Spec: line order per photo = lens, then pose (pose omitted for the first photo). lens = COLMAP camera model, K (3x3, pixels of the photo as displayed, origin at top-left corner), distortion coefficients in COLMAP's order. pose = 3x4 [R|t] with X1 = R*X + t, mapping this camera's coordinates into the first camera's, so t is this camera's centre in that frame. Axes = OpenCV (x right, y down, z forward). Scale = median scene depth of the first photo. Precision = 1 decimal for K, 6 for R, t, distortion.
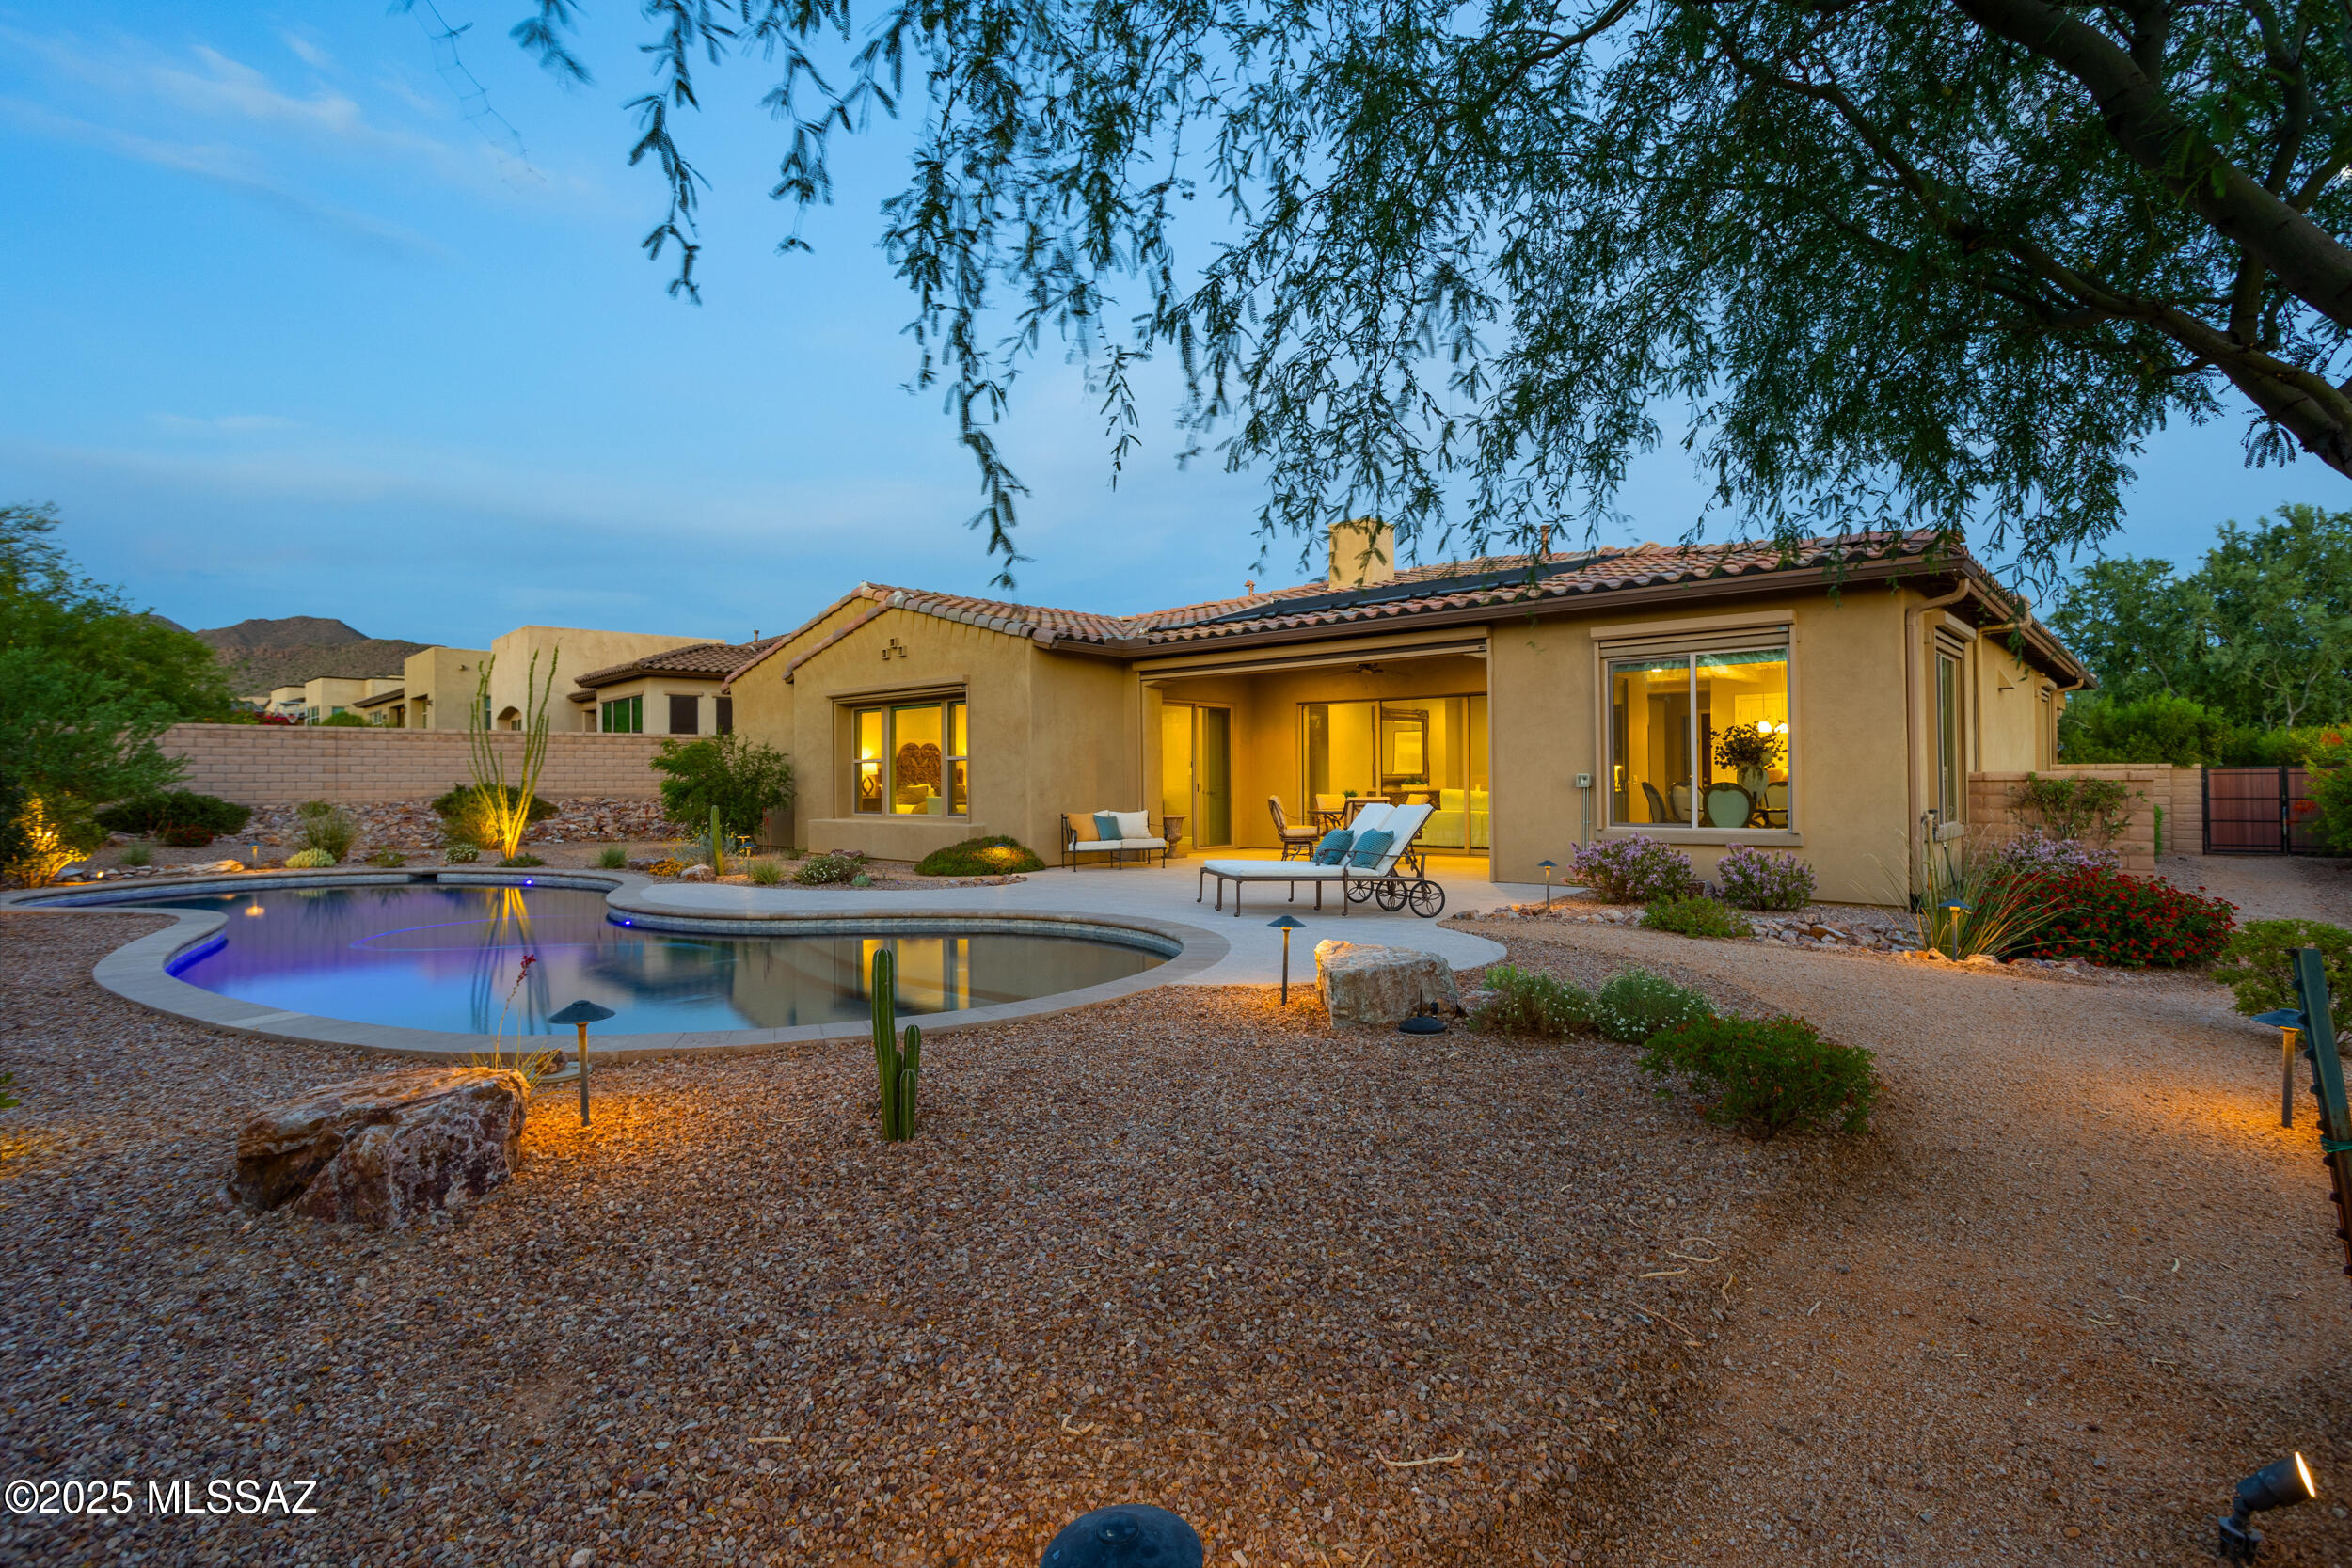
lens RADIAL K [[1118.2, 0, 1178.2], [0, 1118.2, 734.0], [0, 0, 1]] dist [-0.011531, 0.000068]
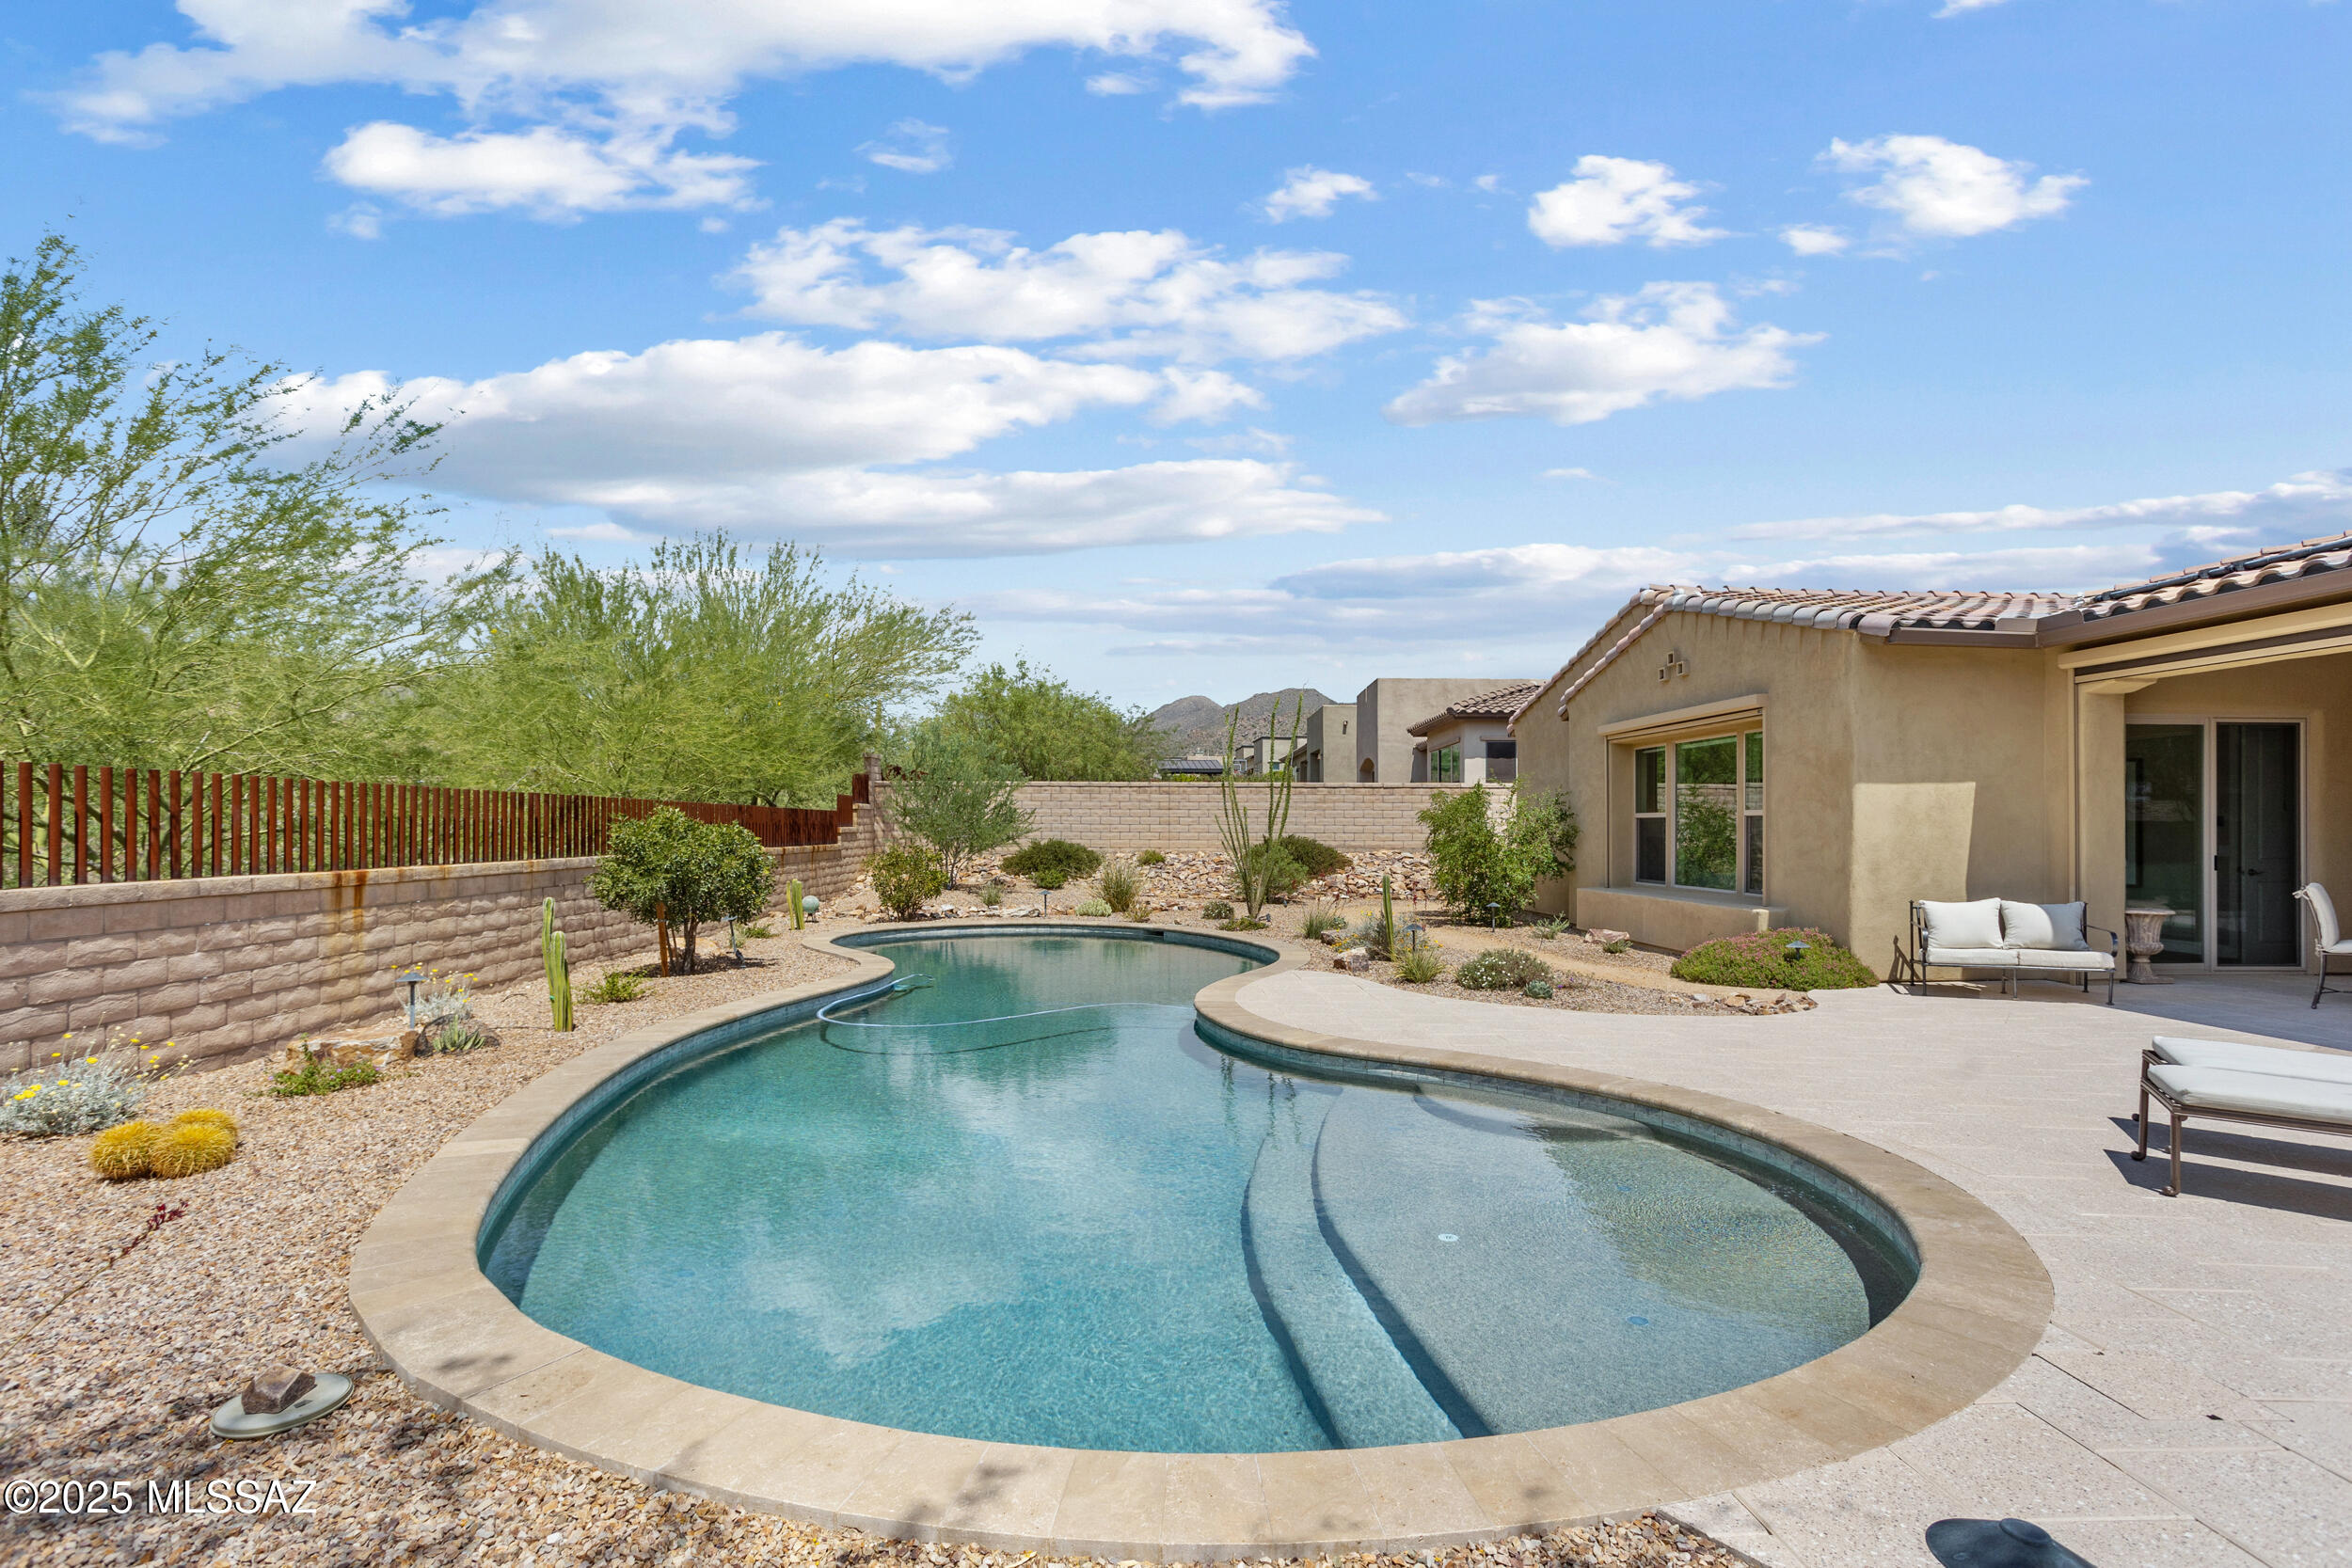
lens RADIAL K [[1169.1, 0, 1168.2], [0, 1169.1, 816.2], [0, 0, 1]] dist [-0.033577, 0.026840]
pose [[0.724499, 0.003288, -0.689268, 0.043350], [0.018263, 0.999546, 0.023964, -0.001035], [0.689034, -0.029950, 0.724110, 0.219378]]
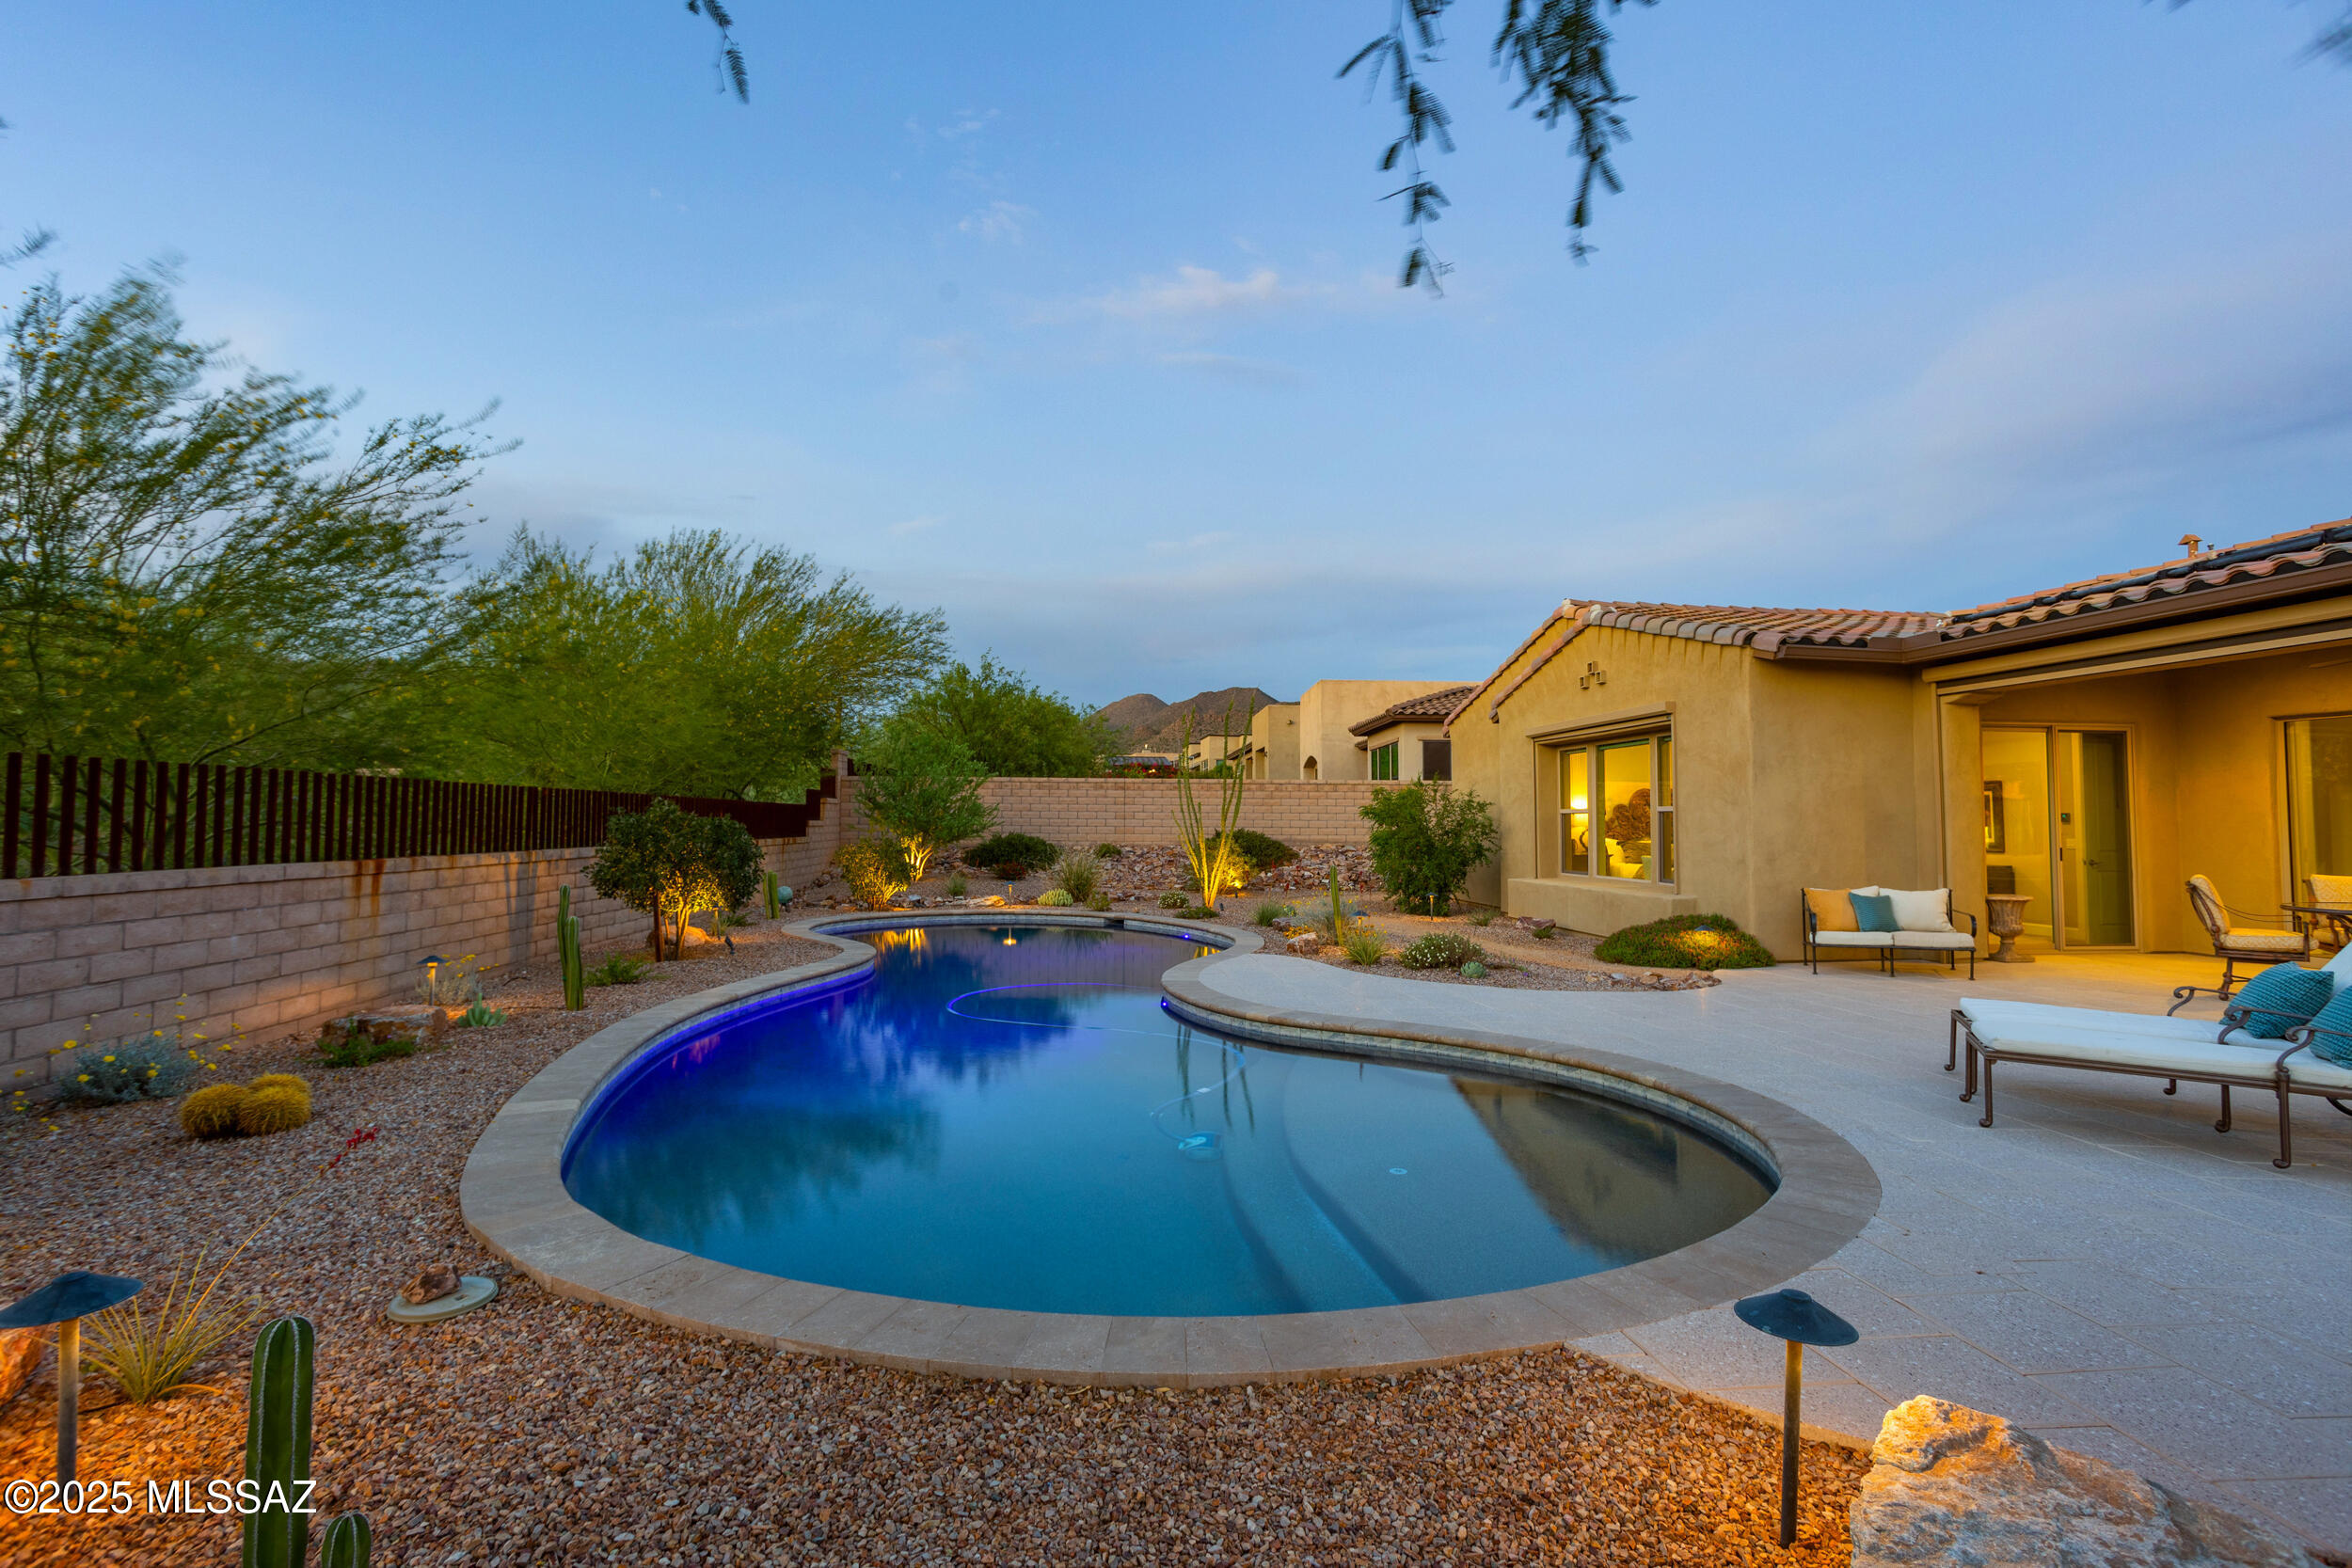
lens RADIAL K [[1143.5, 0, 1177.1], [0, 1143.5, 753.6], [0, 0, 1]] dist [-0.037653, 0.027917]
pose [[0.760963, -0.027420, -0.648216, 0.060964], [0.014414, 0.999574, -0.025362, -0.002083], [0.648636, 0.009957, 0.761034, 0.184252]]
